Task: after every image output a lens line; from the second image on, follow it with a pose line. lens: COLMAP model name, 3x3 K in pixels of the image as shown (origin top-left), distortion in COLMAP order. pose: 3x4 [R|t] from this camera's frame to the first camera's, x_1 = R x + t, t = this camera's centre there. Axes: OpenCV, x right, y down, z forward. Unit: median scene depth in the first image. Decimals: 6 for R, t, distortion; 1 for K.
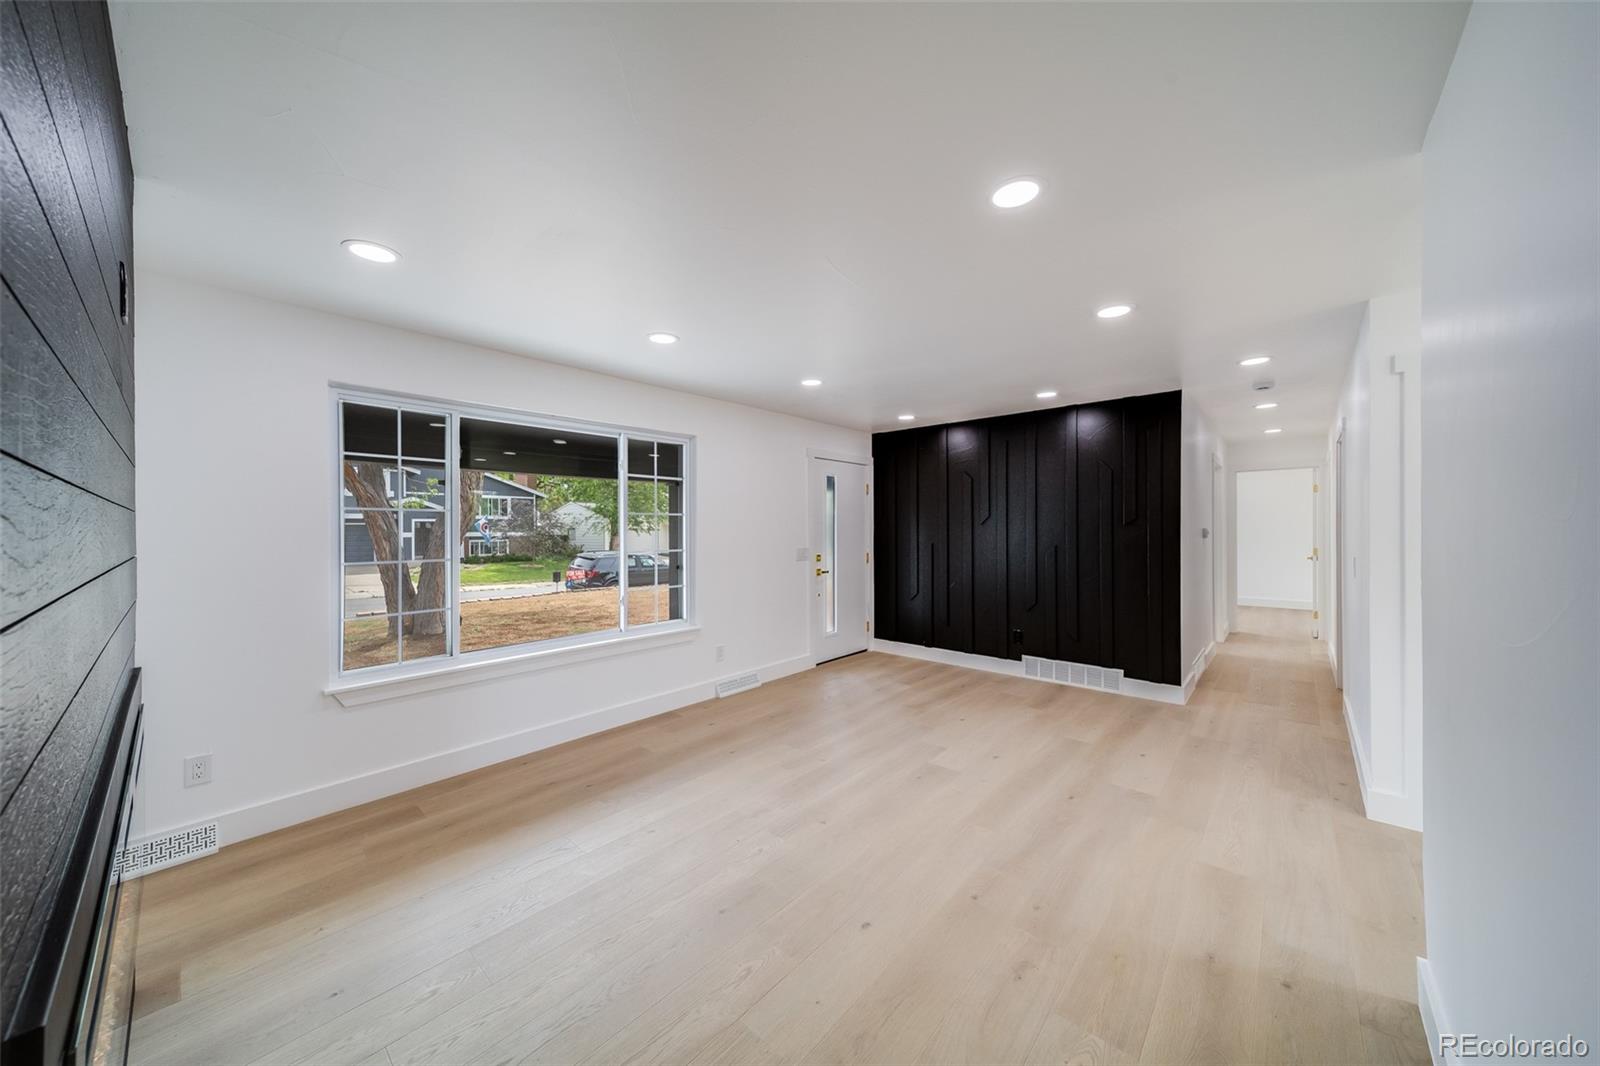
lens RADIAL K [[566.1, 0, 802.5], [0, 566.1, 526.7], [0, 0, 1]] dist [0.000348, -0.000910]
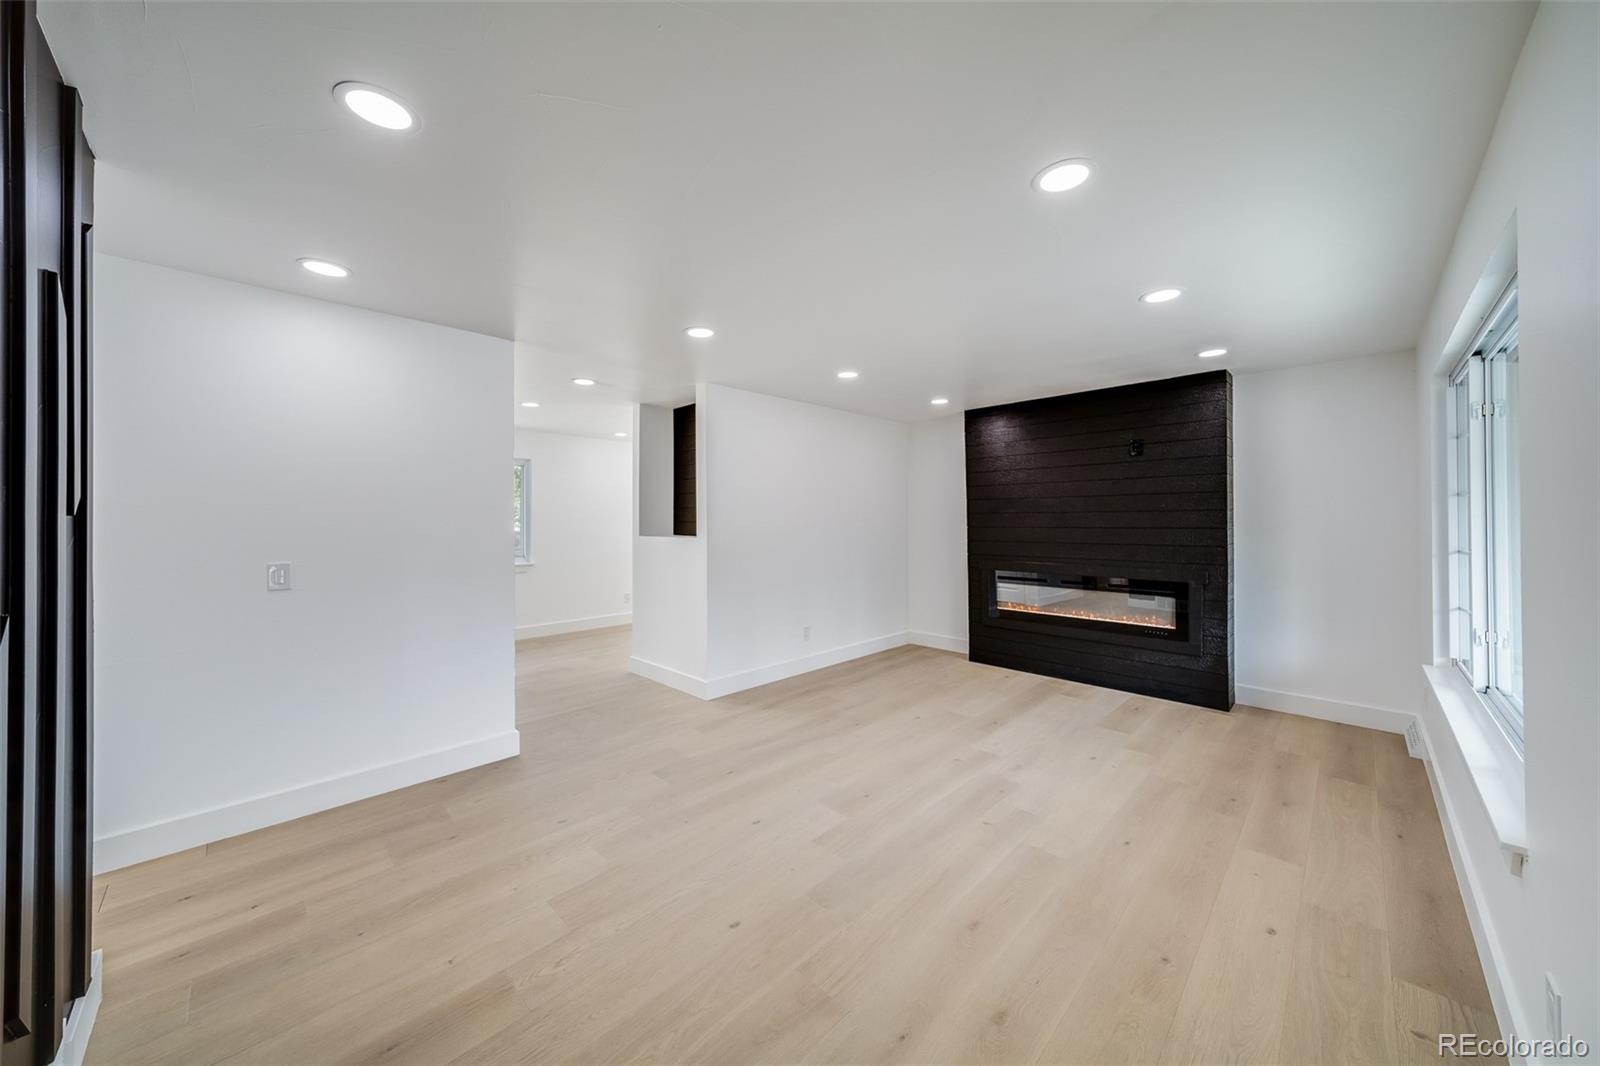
lens RADIAL K [[566.1, 0, 801.7], [0, 566.1, 521.7], [0, 0, 1]] dist [0.000348, -0.000910]
pose [[-0.998594, 0.011271, 0.051789, 0.220660], [0.011188, 0.999936, -0.001887, 0.004211], [-0.051807, -0.001305, -0.998656, 1.632419]]
